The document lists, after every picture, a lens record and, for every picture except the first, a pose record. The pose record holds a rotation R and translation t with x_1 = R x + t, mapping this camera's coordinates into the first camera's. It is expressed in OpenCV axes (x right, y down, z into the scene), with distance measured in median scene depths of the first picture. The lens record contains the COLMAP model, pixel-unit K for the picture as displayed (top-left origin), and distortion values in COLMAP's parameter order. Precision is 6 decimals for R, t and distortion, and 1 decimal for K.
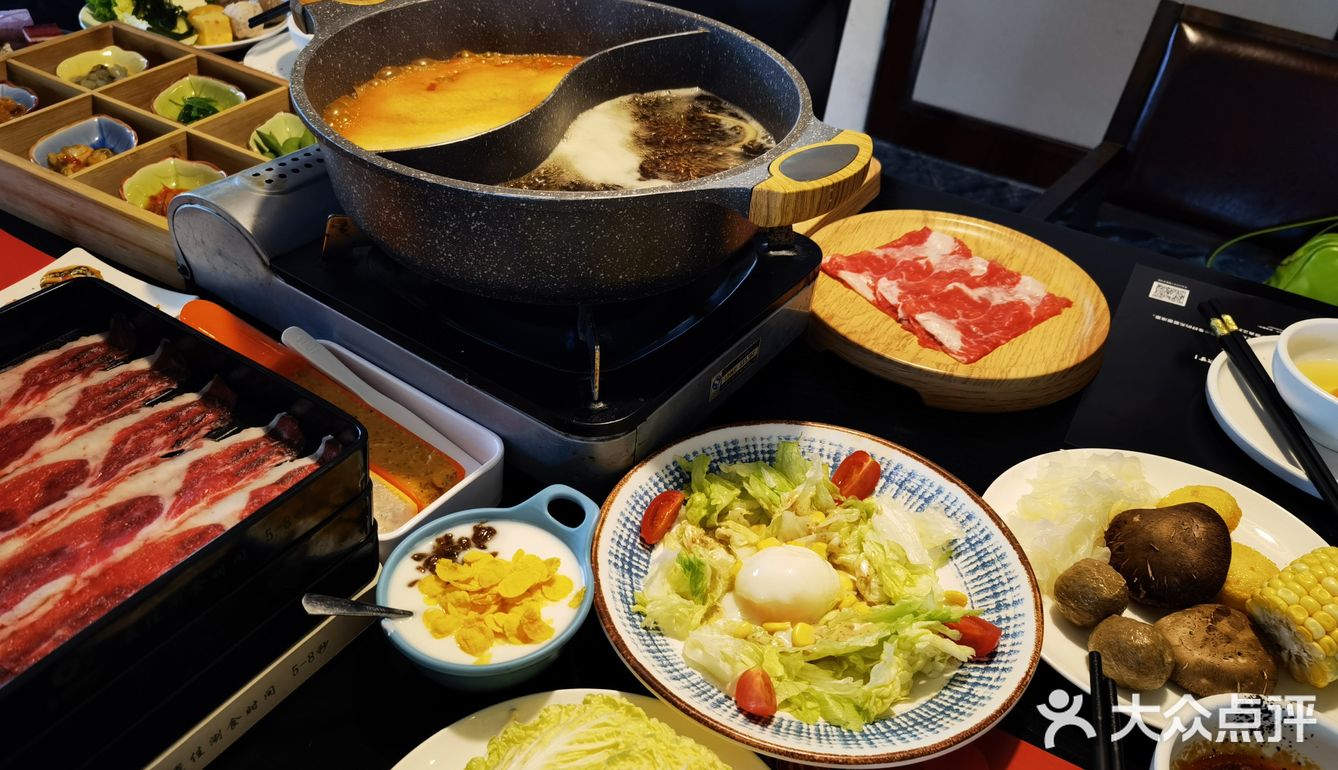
lens RADIAL K [[992.7, 0, 669.0], [0, 992.7, 385.0], [0, 0, 1]] dist [0.035728, -0.039748]
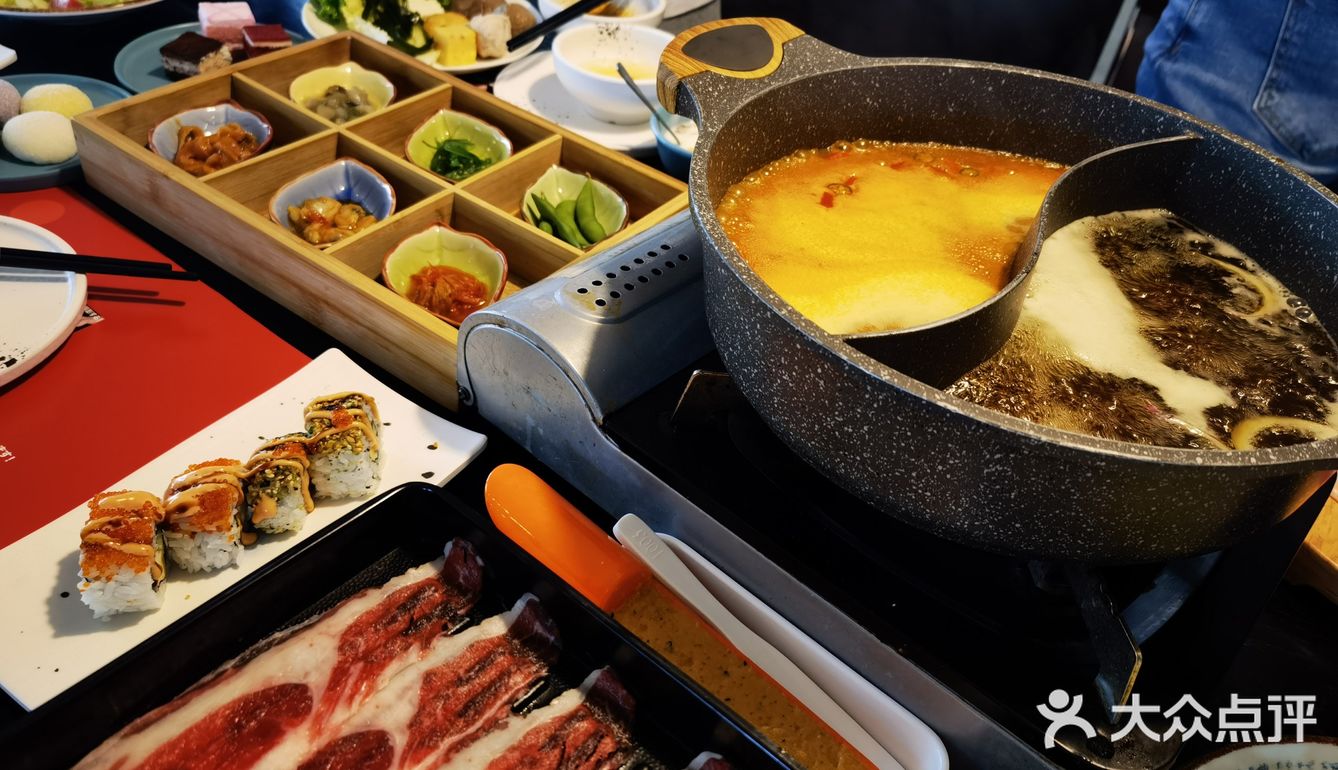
lens RADIAL K [[1023.0, 0, 669.0], [0, 1023.0, 385.0], [0, 0, 1]] dist [0.059689, 0.000599]
pose [[0.991038, 0.101784, -0.086512, -0.305585], [-0.101097, 0.994801, 0.012297, -0.173950], [0.087314, -0.003441, 0.996175, 0.254796]]
